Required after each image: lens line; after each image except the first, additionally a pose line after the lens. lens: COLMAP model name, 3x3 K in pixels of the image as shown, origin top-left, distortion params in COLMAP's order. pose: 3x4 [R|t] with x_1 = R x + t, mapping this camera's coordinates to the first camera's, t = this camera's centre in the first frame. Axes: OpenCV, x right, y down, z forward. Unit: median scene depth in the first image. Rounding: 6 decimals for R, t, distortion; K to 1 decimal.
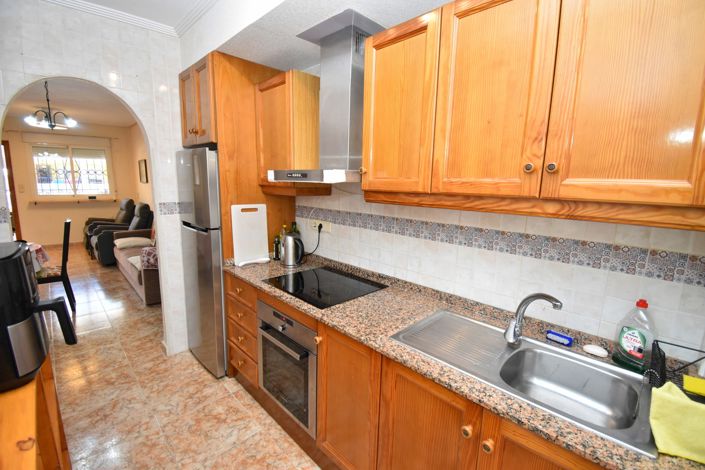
lens RADIAL K [[312.8, 0, 347.0], [0, 312.8, 234.7], [0, 0, 1]] dist [-0.014160, -0.000761]
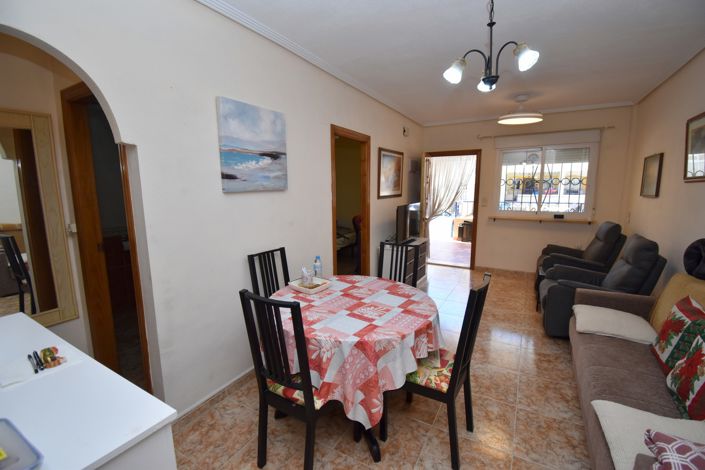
lens RADIAL K [[312.8, 0, 347.3], [0, 312.8, 232.3], [0, 0, 1]] dist [-0.014160, -0.000761]
pose [[0.266386, 0.119408, -0.956442, -0.260541], [-0.154307, 0.984781, 0.079969, -0.065479], [0.951435, 0.126284, 0.280757, 0.336888]]
